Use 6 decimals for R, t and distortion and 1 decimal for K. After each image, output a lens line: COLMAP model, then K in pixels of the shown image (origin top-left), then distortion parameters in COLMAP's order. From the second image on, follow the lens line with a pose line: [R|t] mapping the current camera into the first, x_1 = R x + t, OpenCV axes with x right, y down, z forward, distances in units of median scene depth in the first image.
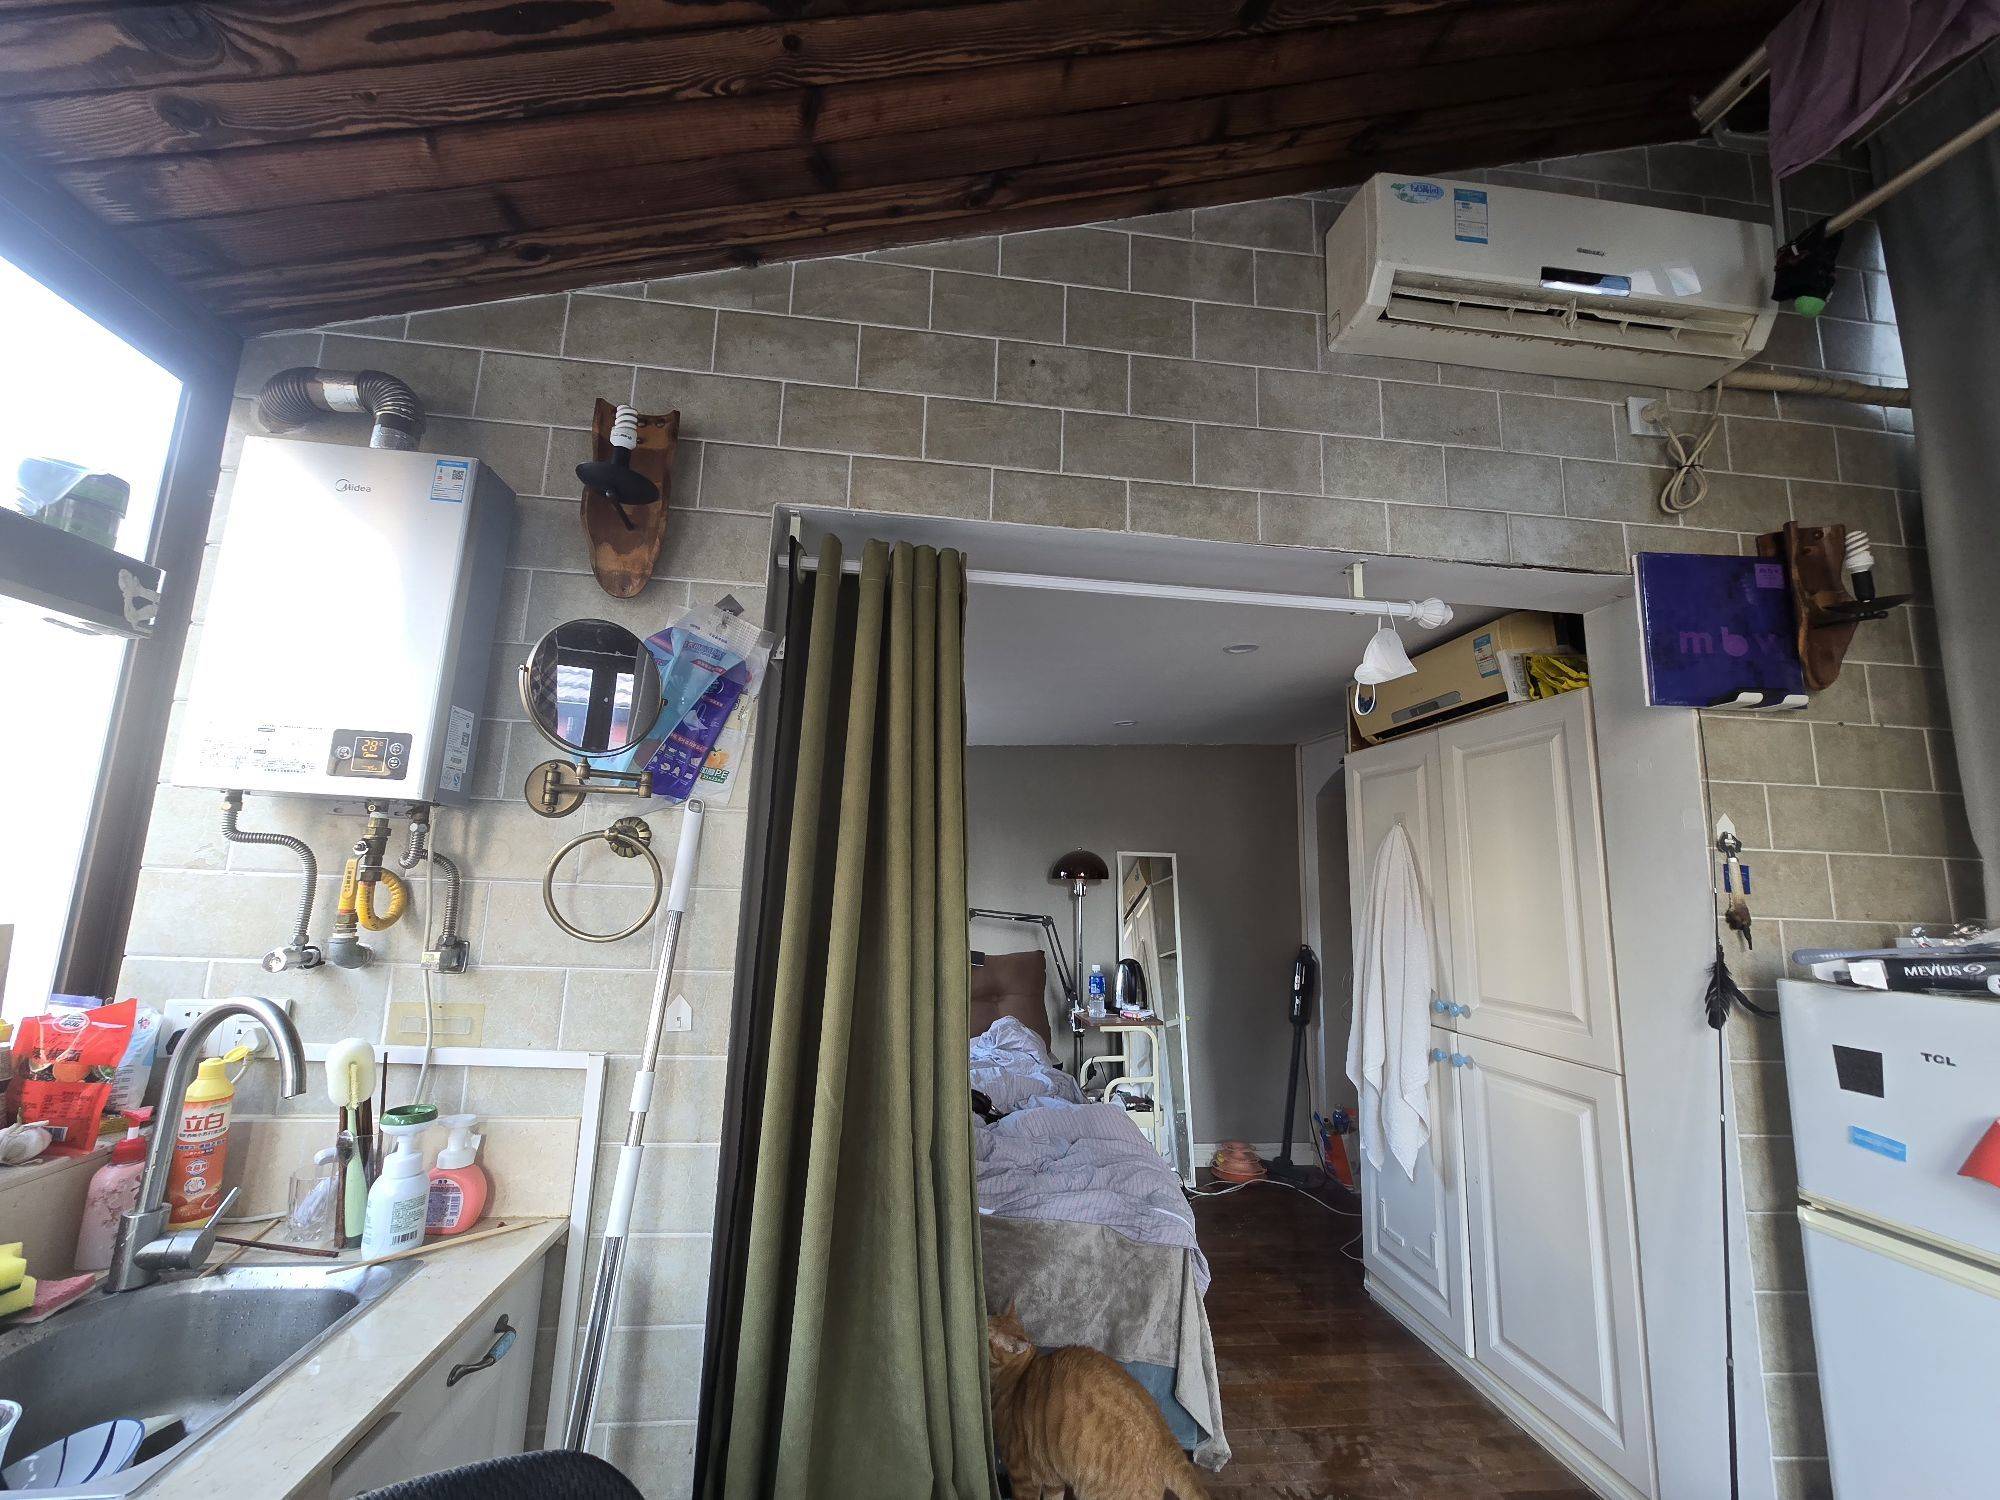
lens RADIAL K [[816.2, 0, 1002.9], [0, 816.2, 747.0], [0, 0, 1]] dist [-0.000478, -0.000140]
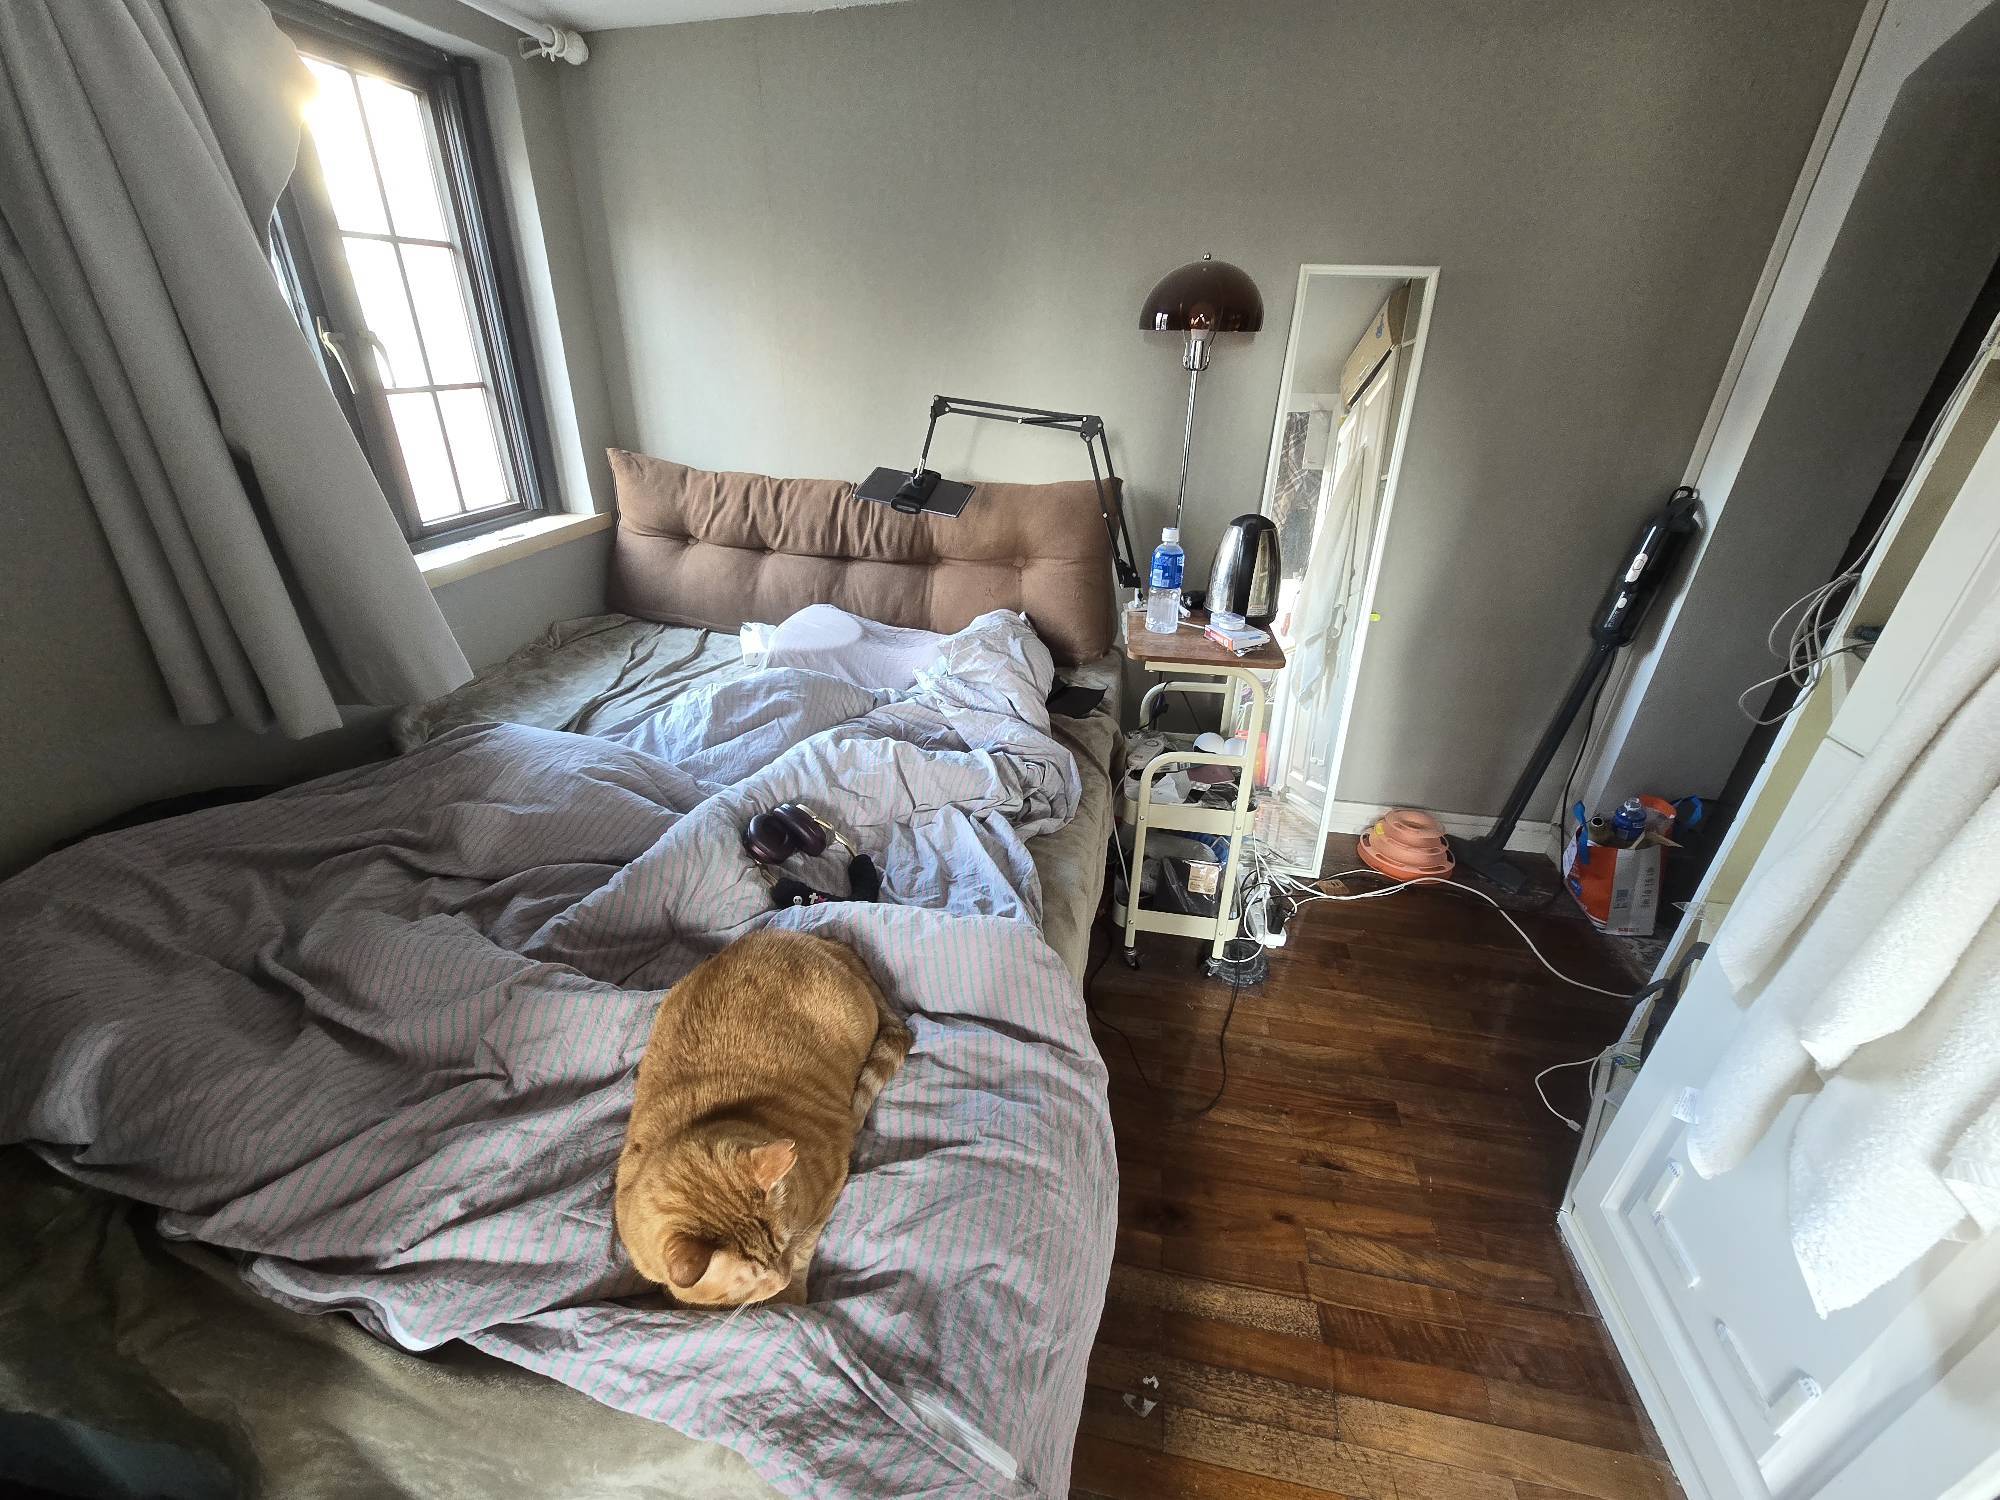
lens RADIAL K [[816.2, 0, 1003.7], [0, 816.2, 752.1], [0, 0, 1]] dist [-0.000478, -0.000140]
pose [[0.958728, 0.132315, -0.251659, 0.138318], [0.041863, 0.809778, 0.585241, 0.078171], [0.281225, -0.571623, 0.770818, 0.465506]]
